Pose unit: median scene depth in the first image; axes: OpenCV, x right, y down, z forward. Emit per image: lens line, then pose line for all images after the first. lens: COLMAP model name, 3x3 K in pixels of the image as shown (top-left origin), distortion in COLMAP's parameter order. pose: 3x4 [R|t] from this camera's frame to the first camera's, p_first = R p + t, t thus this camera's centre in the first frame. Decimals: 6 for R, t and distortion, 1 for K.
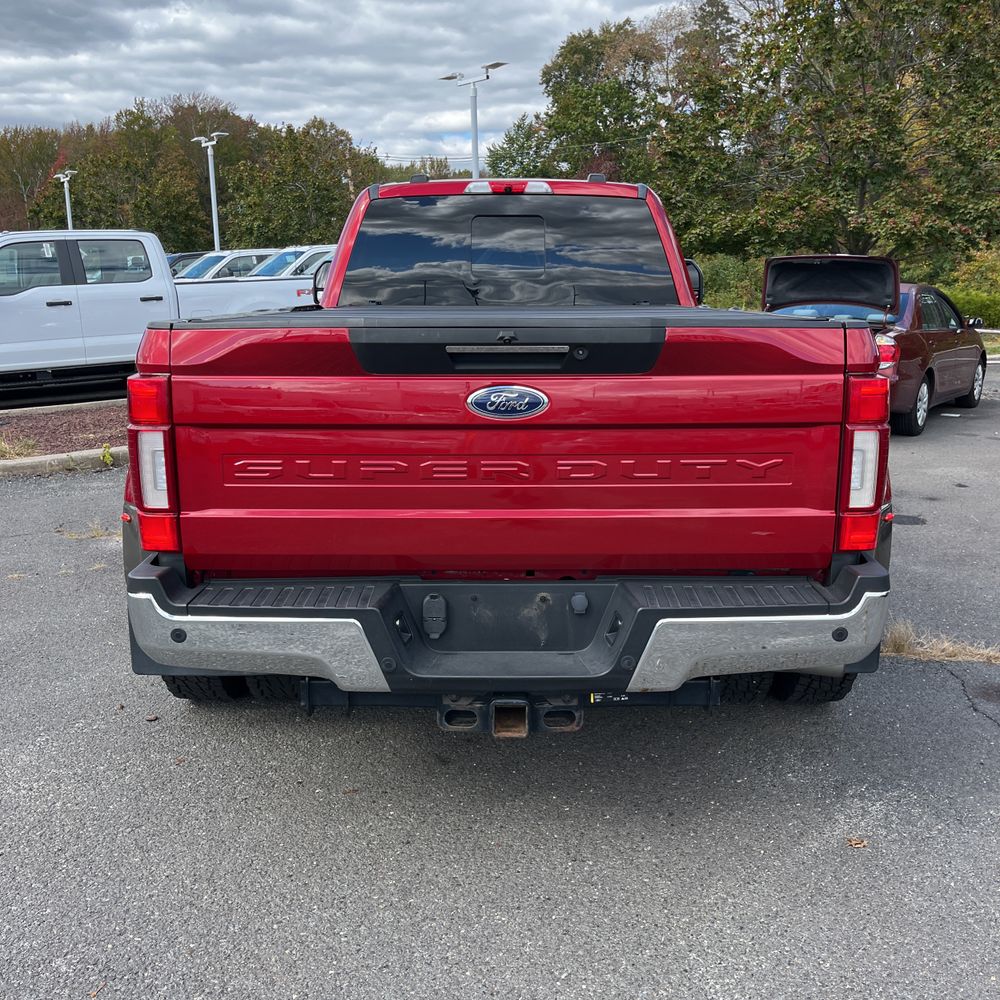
lens RADIAL K [[1021.0, 0, 522.4], [0, 1021.0, 496.9], [0, 0, 1]] dist [0.038577, -0.012619]
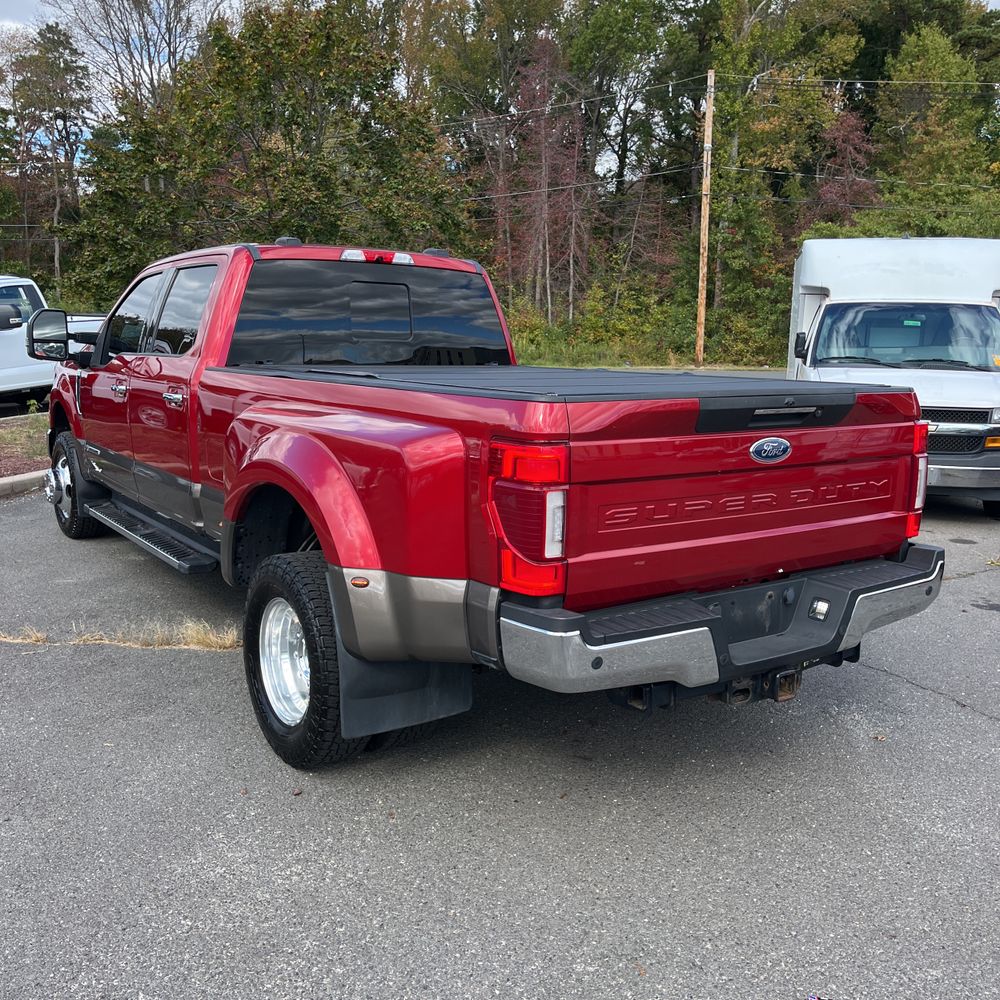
lens RADIAL K [[1010.8, 0, 500.0], [0, 1010.8, 500.0], [0, 0, 1]] dist [0.080877, -0.071420]
pose [[0.825332, -0.076430, 0.559451, -0.980800], [0.095750, 0.995391, -0.005269, -0.050365], [-0.556470, 0.057916, 0.828847, 0.088744]]
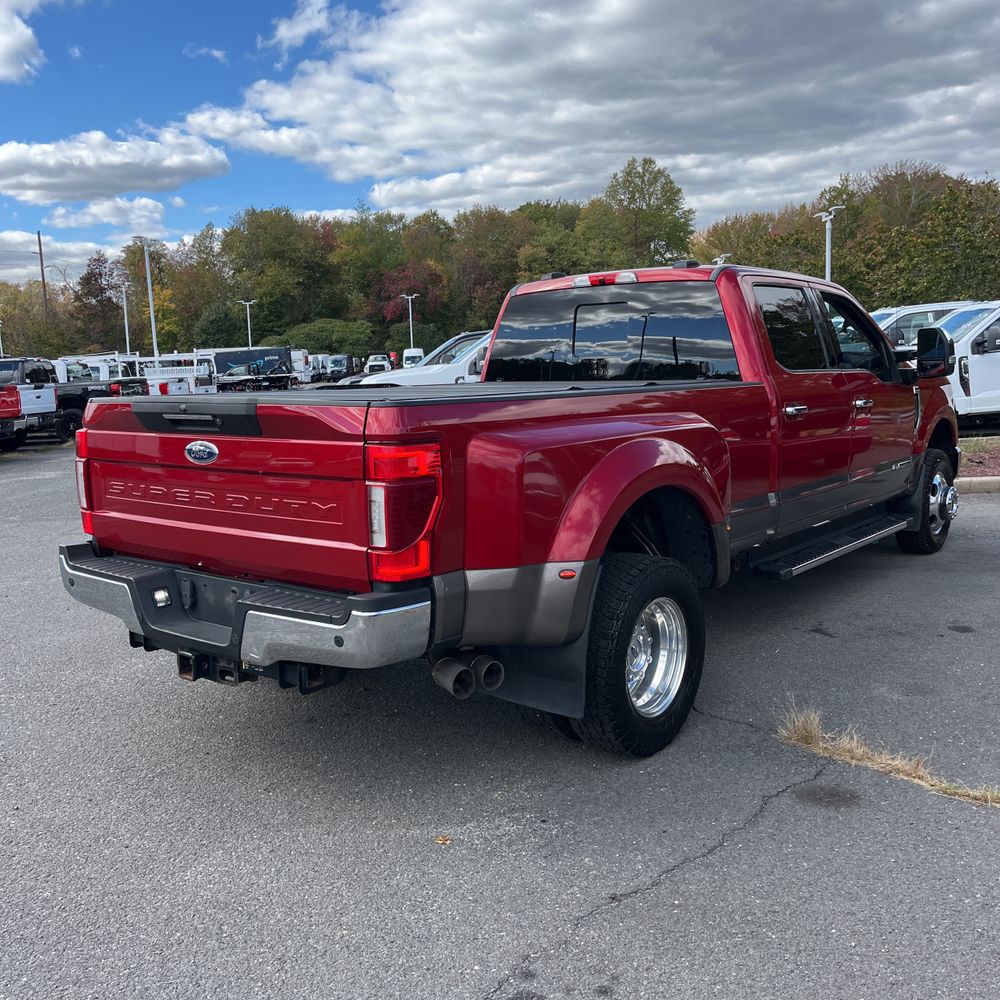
lens RADIAL K [[1045.9, 0, 496.0], [0, 1045.9, 482.8], [0, 0, 1]] dist [0.011201, 0.031476]
pose [[0.768049, 0.055306, -0.637998, 1.208429], [-0.104960, 0.993663, -0.040218, -0.029994], [0.631731, 0.097854, 0.768987, 0.084924]]
